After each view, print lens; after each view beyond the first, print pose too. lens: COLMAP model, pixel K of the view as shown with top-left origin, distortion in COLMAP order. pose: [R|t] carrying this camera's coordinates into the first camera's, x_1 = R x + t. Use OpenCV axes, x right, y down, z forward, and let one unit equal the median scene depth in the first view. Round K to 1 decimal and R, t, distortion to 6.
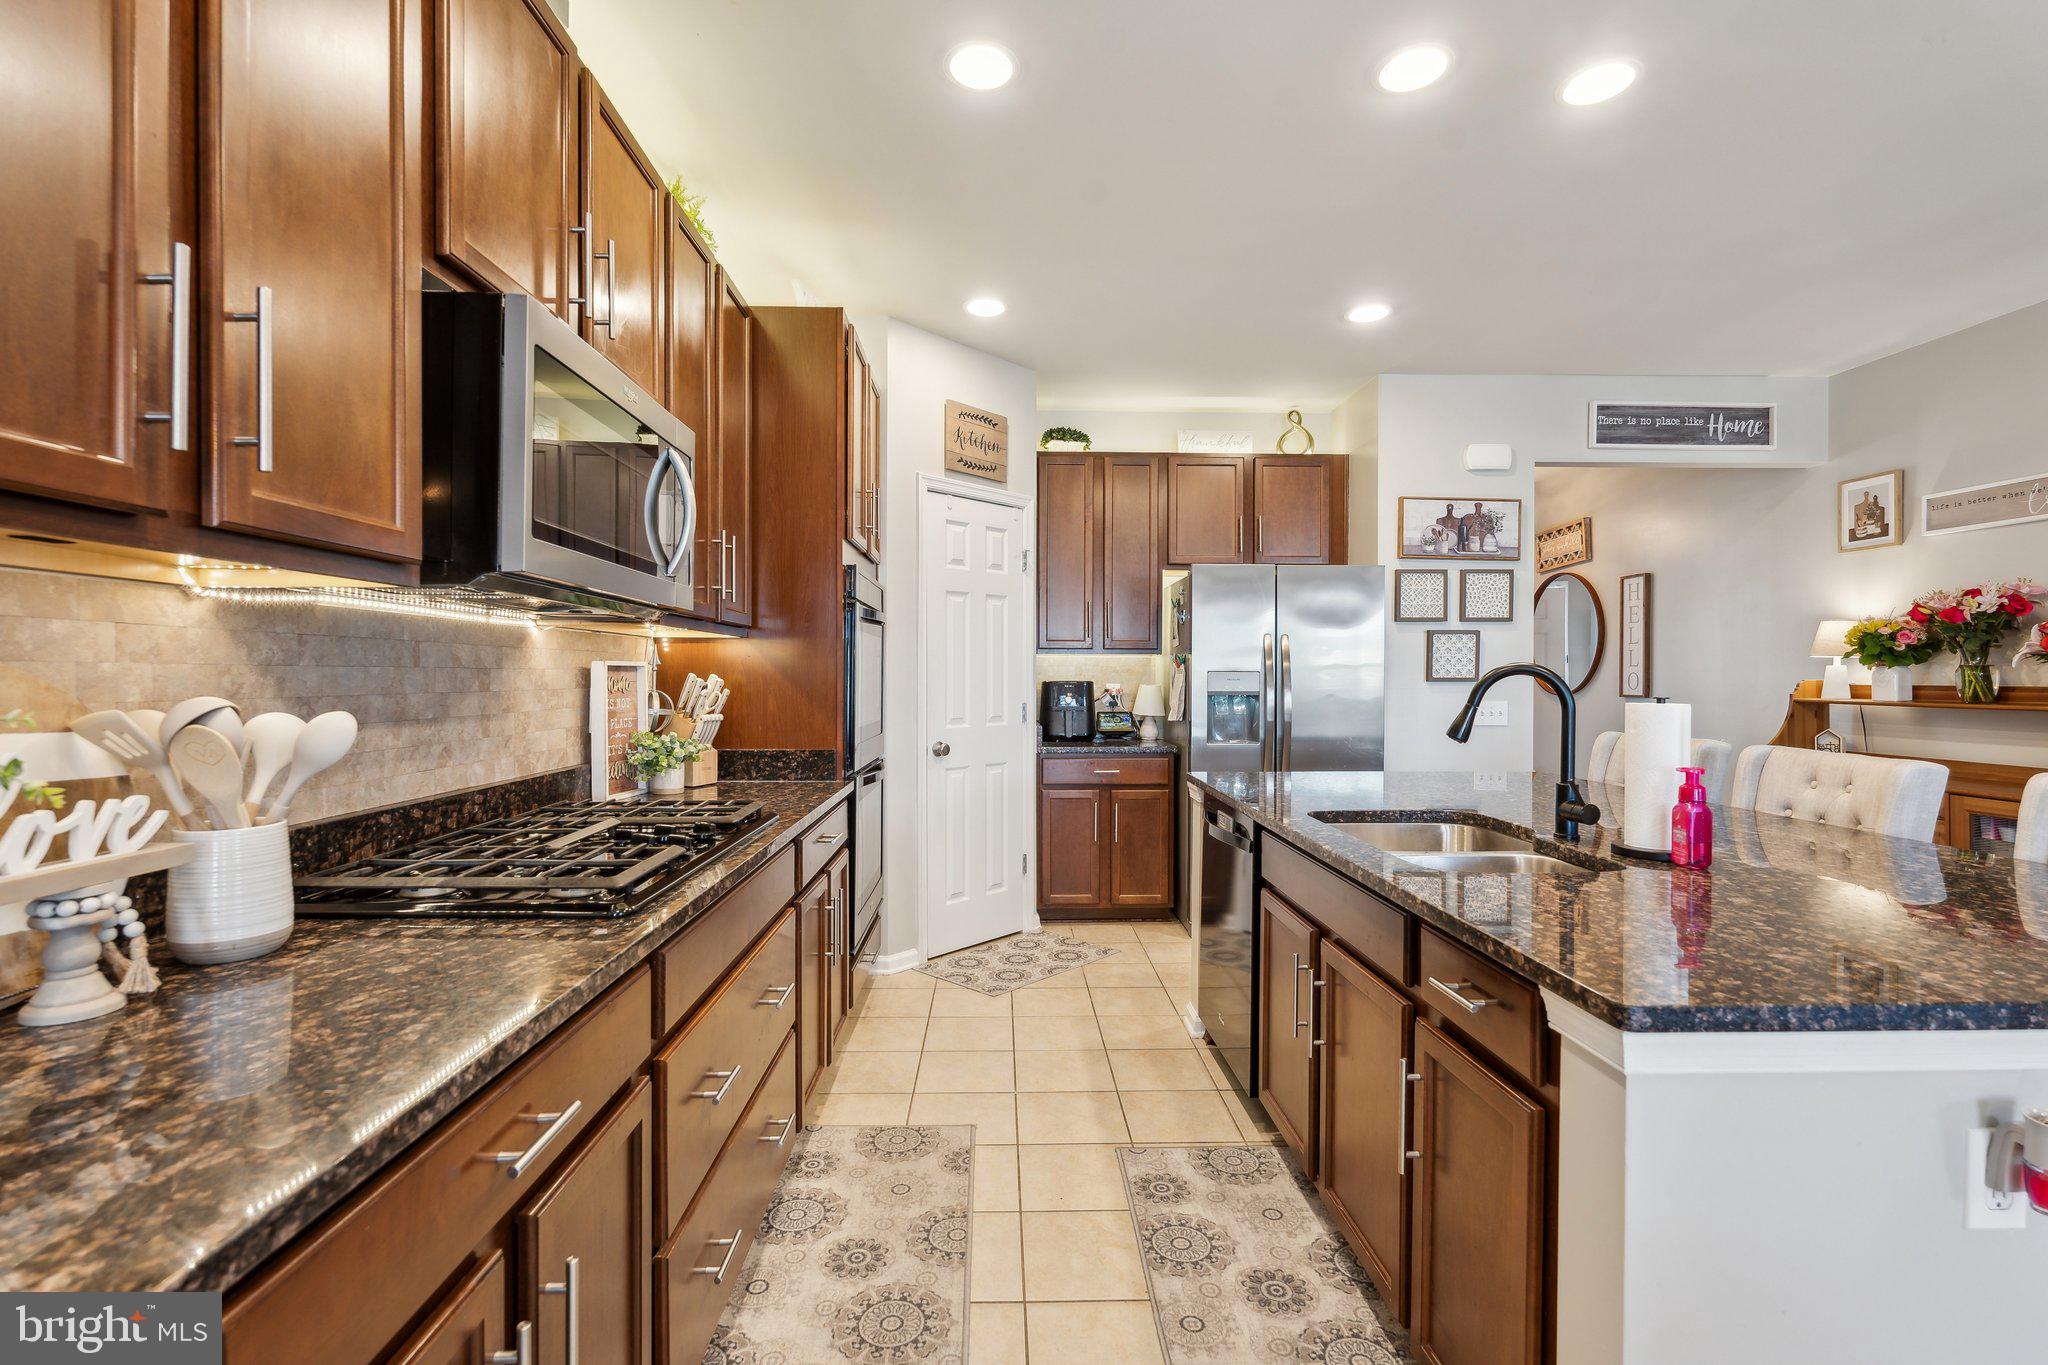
lens RADIAL K [[923.2, 0, 1018.6], [0, 923.2, 683.9], [0, 0, 1]] dist [-0.012034, 0.001871]
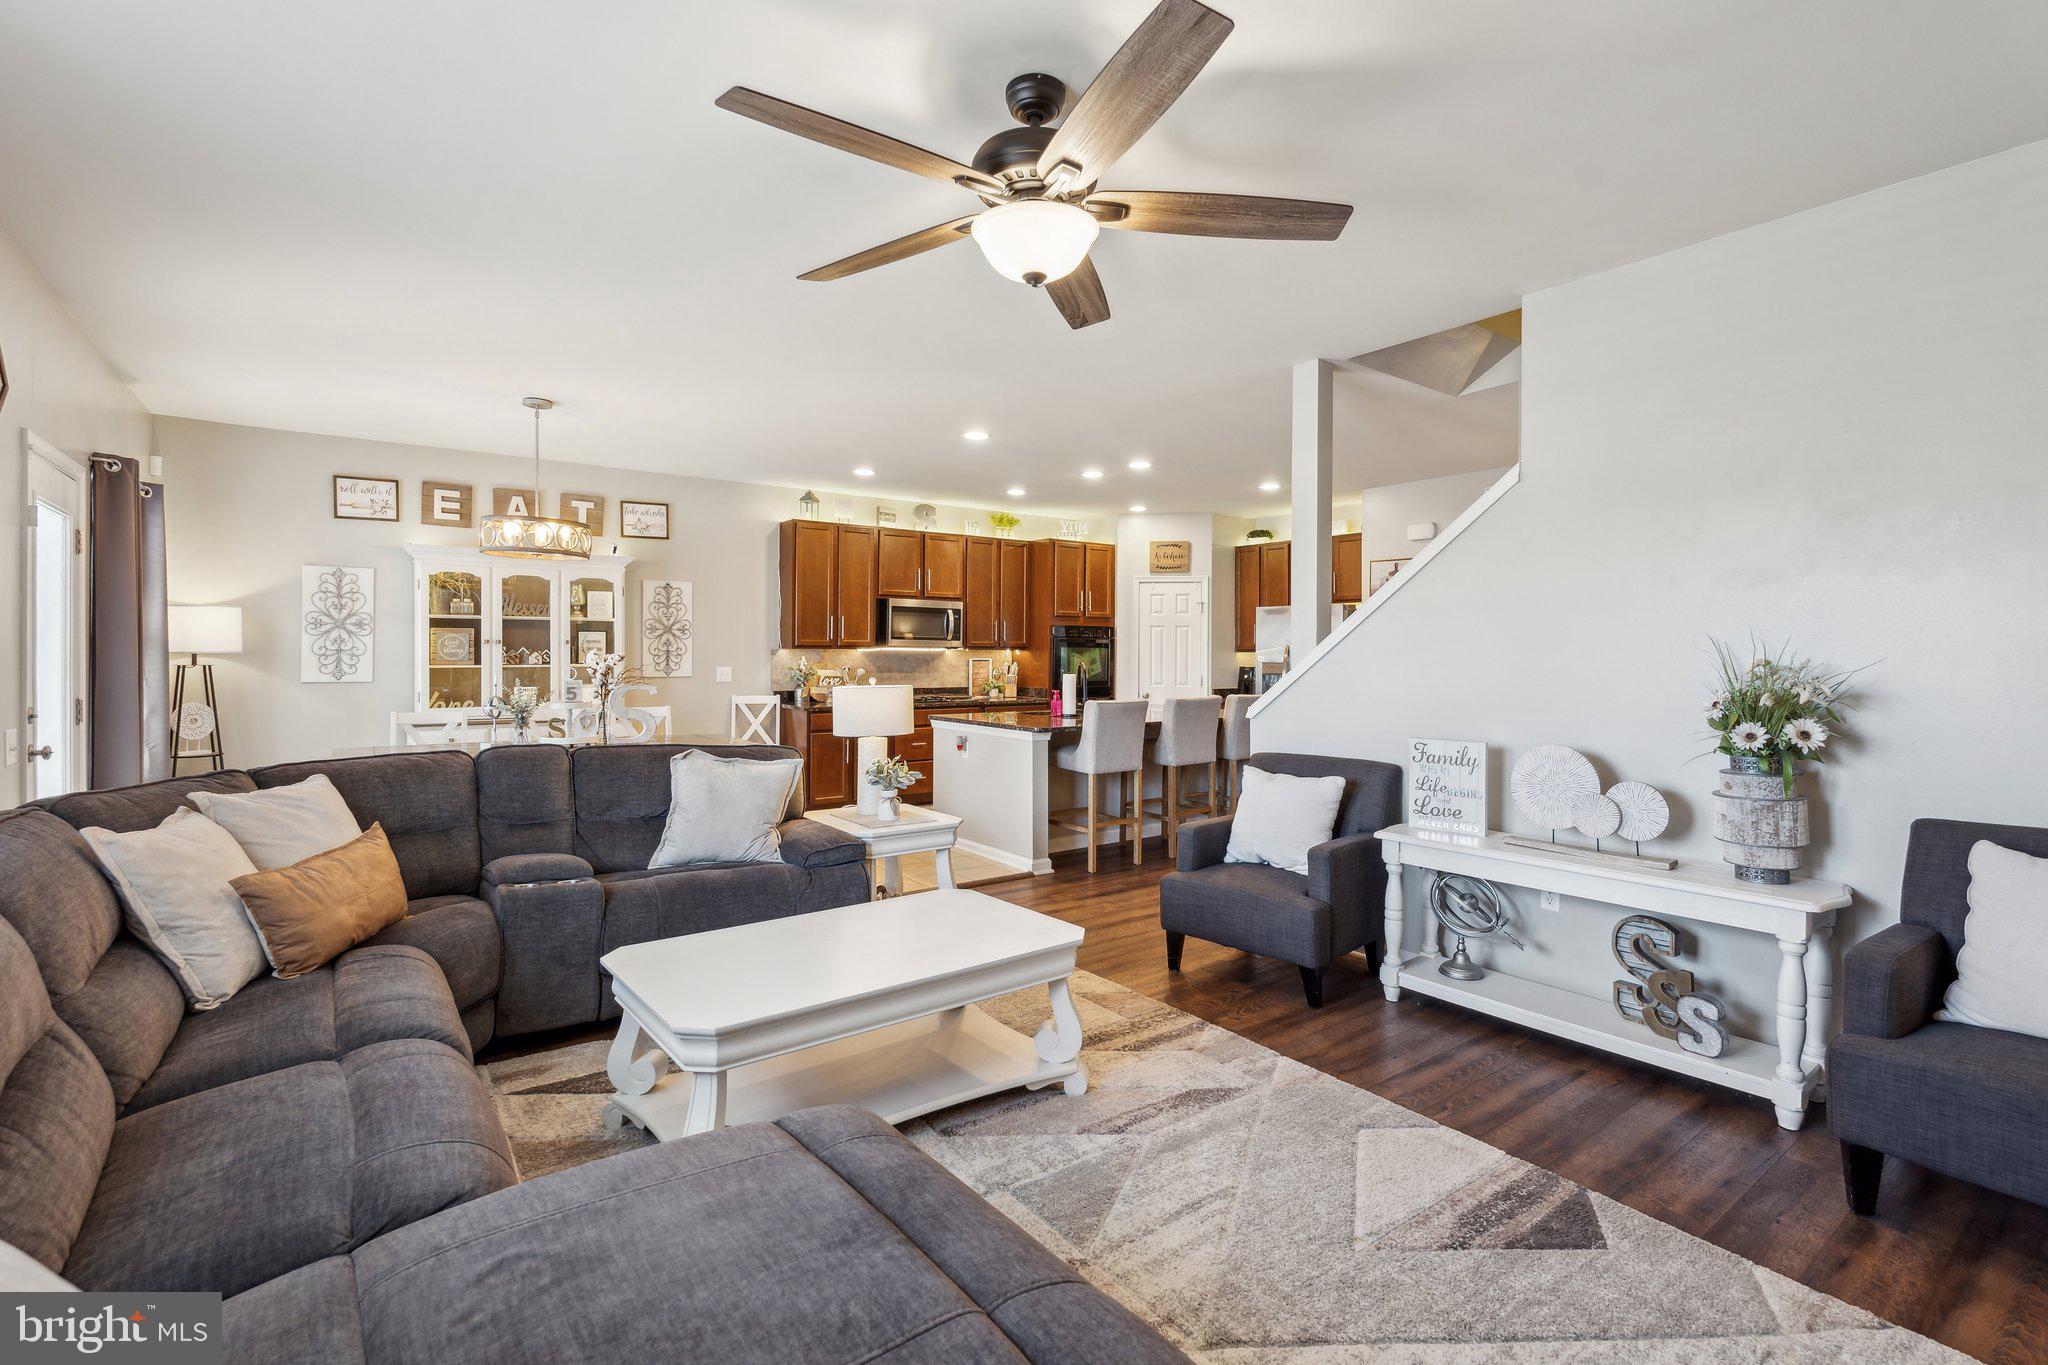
lens RADIAL K [[923.2, 0, 1019.8], [0, 923.2, 650.6], [0, 0, 1]] dist [-0.012034, 0.001871]
pose [[0.580782, -0.000474, -0.814059, 1.829321], [-0.010827, 0.999907, -0.008307, -0.019578], [0.813987, 0.013639, 0.580723, -0.668166]]
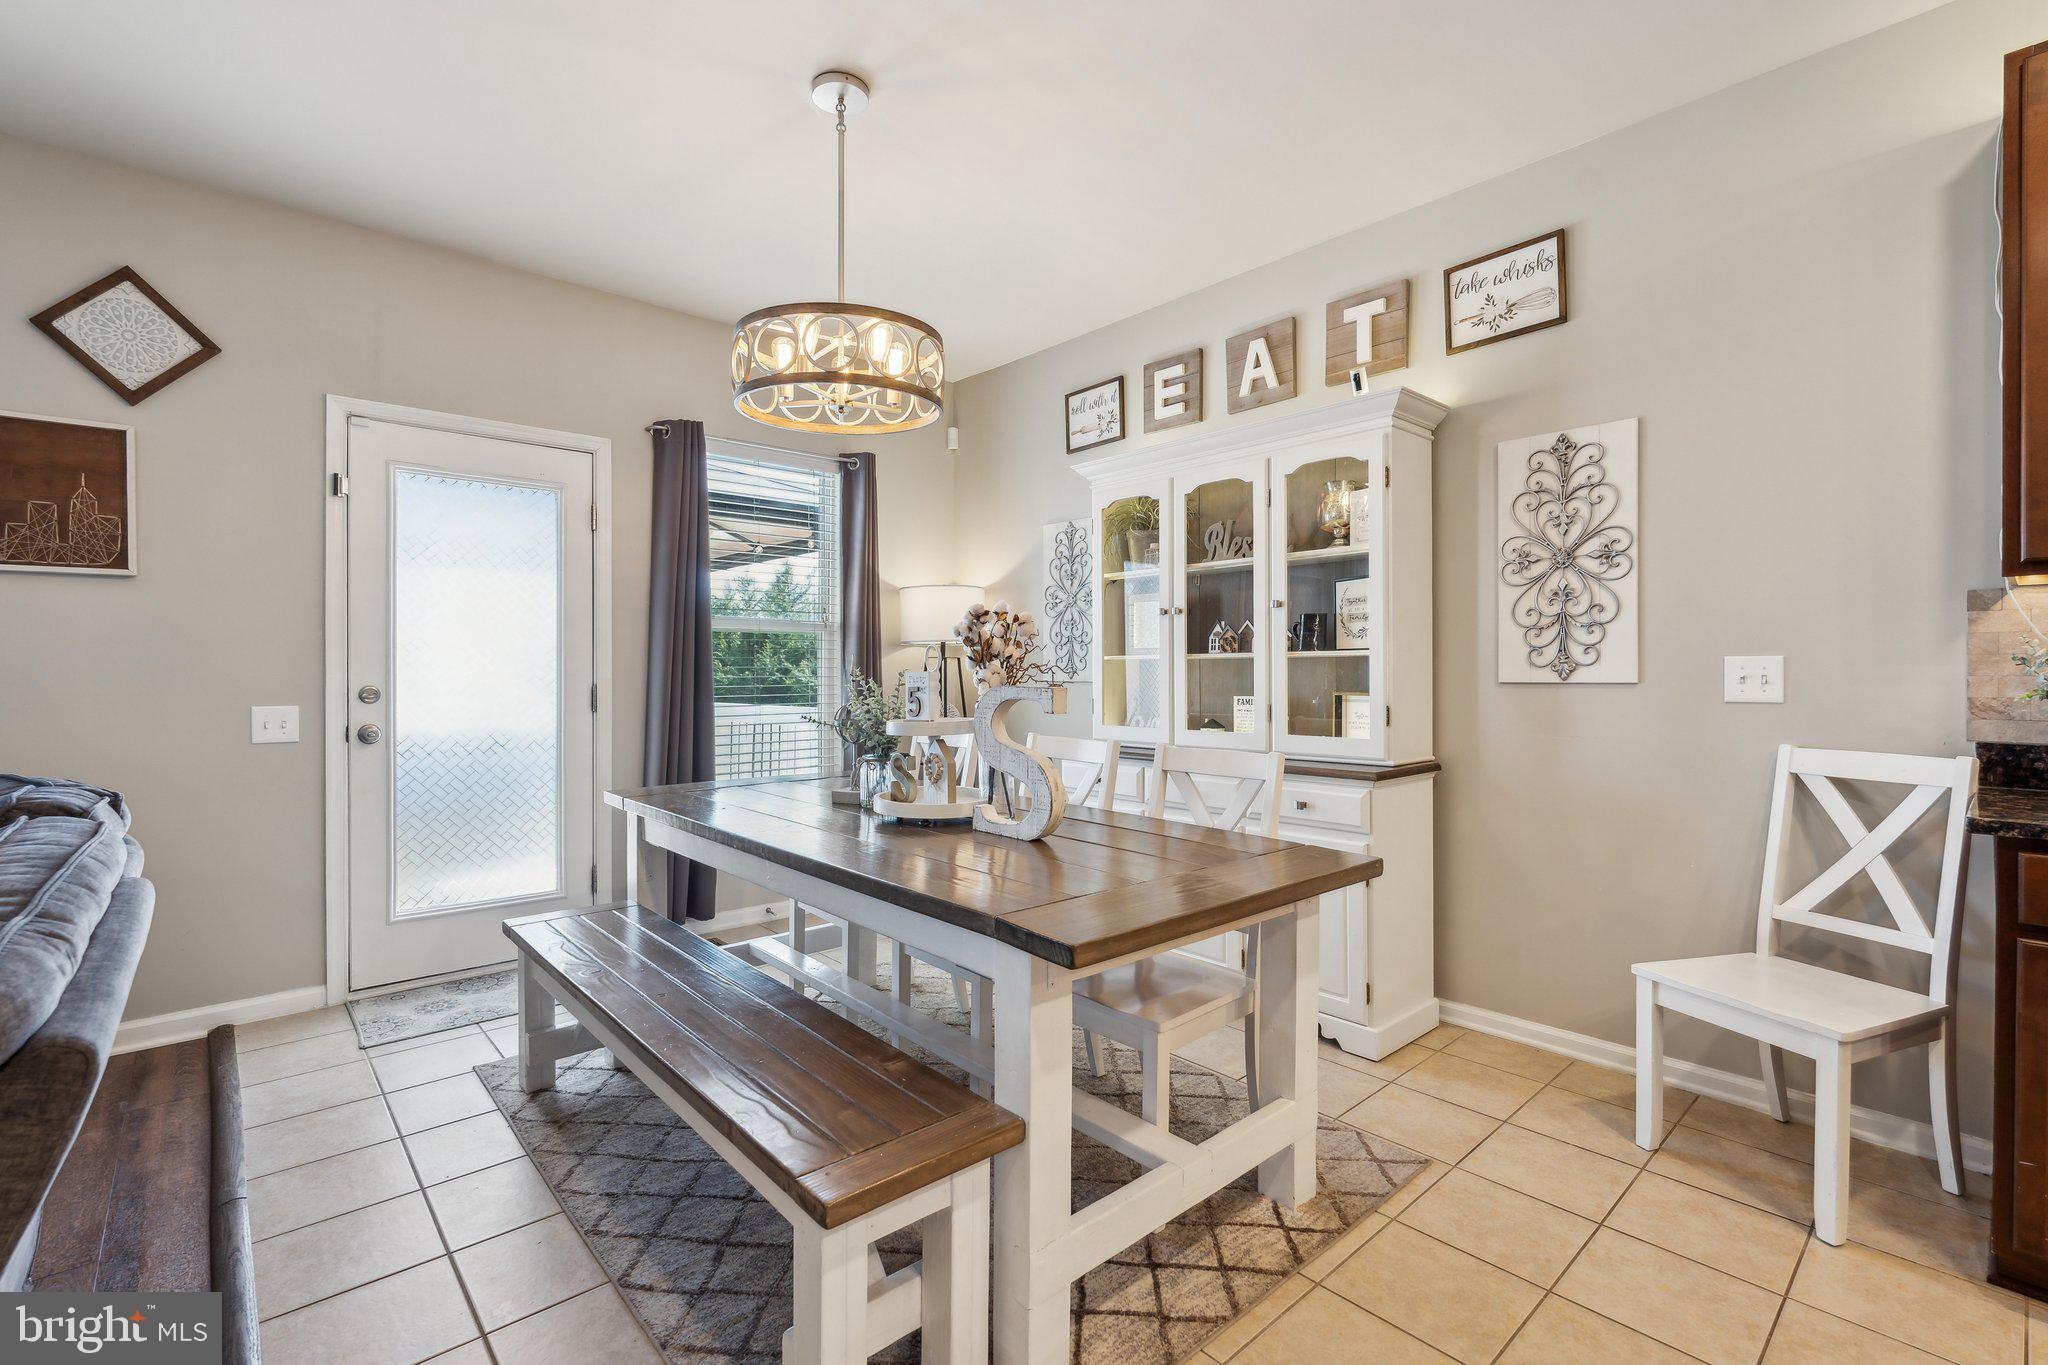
lens RADIAL K [[923.2, 0, 1033.0], [0, 923.2, 675.1], [0, 0, 1]] dist [-0.012034, 0.001871]
pose [[-0.756391, 0.000310, -0.654120, 0.541688], [-0.005726, 0.999958, 0.007095, 0.020991], [0.654095, 0.009112, -0.756358, 0.188069]]
